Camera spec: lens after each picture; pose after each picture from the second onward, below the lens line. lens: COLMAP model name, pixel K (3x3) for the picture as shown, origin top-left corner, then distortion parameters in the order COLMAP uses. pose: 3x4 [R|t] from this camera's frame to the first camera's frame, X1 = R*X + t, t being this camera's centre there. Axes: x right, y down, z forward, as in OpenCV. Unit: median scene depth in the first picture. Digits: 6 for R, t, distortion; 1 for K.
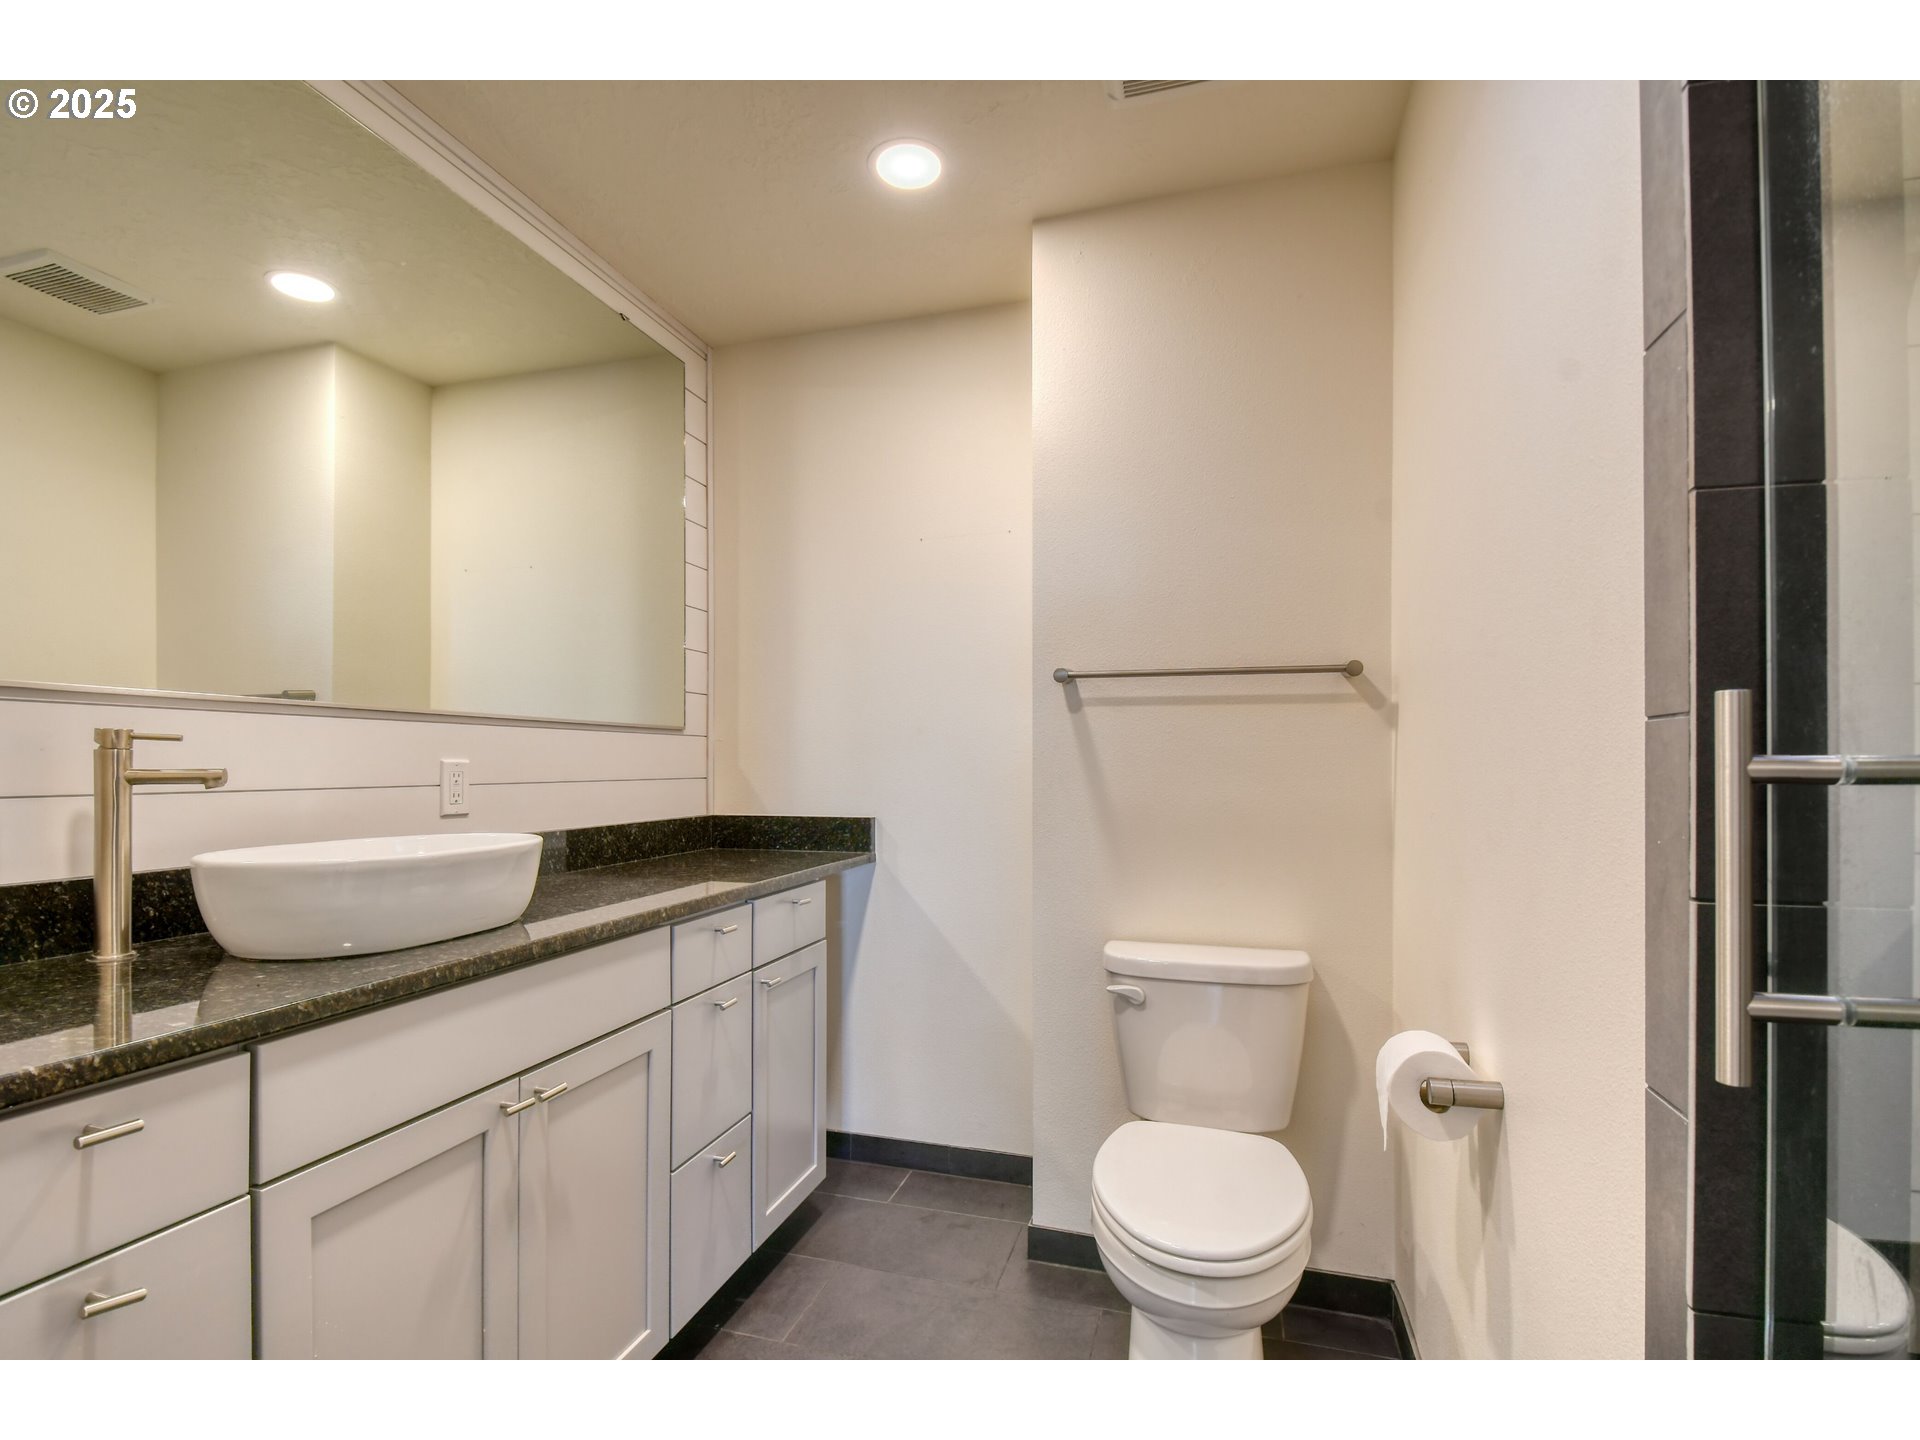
lens RADIAL K [[918.6, 0, 958.9], [0, 918.6, 739.3], [0, 0, 1]] dist [0.005217, -0.007559]
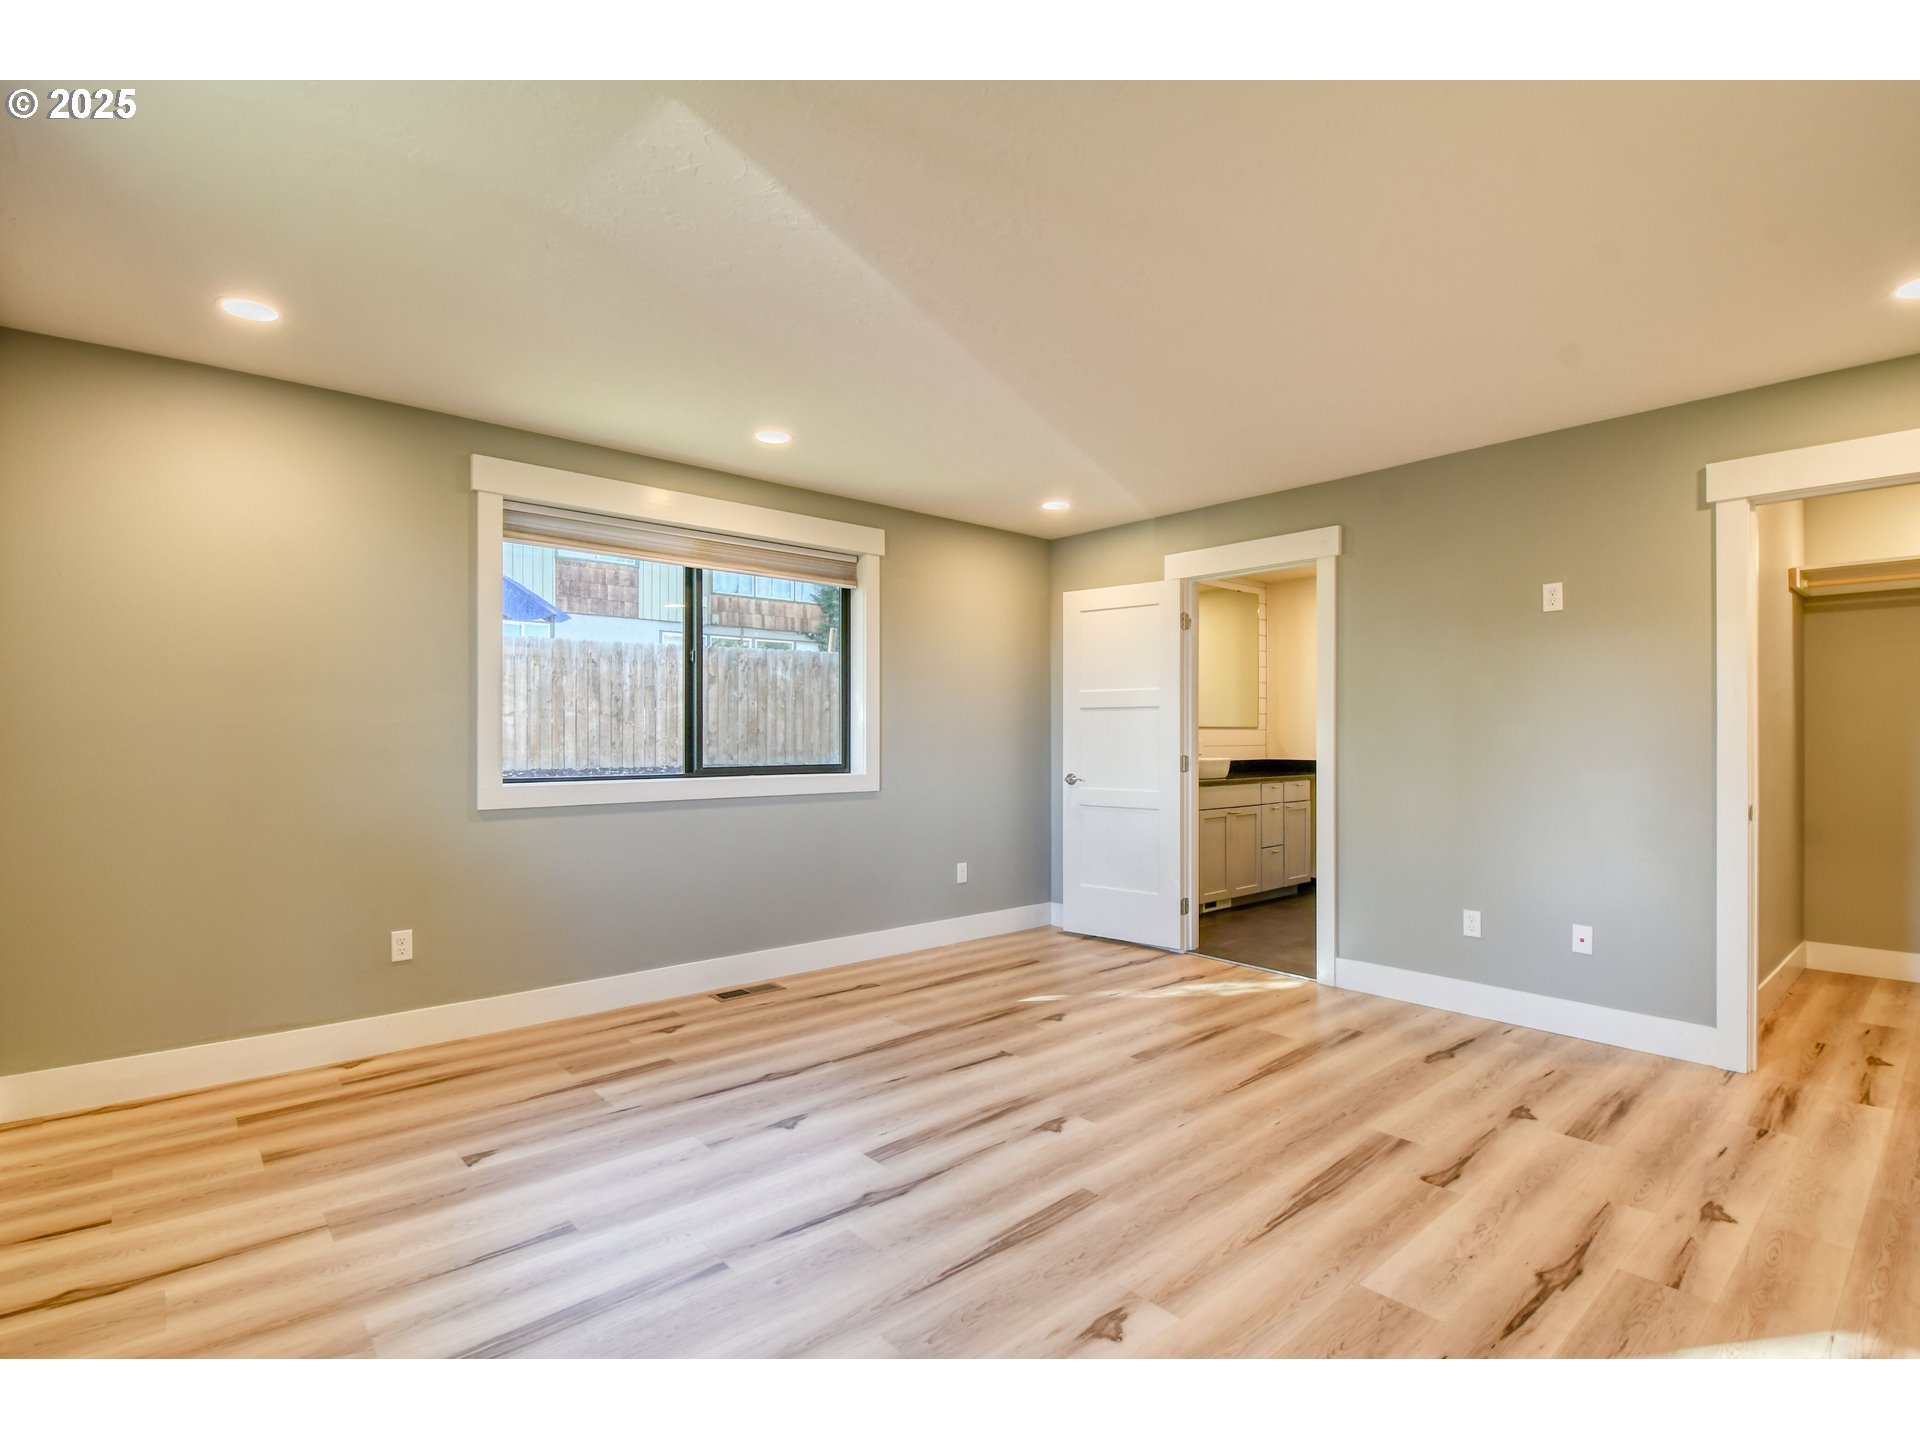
lens RADIAL K [[918.6, 0, 952.0], [0, 918.6, 724.0], [0, 0, 1]] dist [0.005217, -0.007559]
pose [[0.840983, 0.002506, -0.541055, 0.409955], [0.006164, 0.999880, 0.014213, -0.065002], [0.541026, -0.015288, 0.840867, -1.773320]]
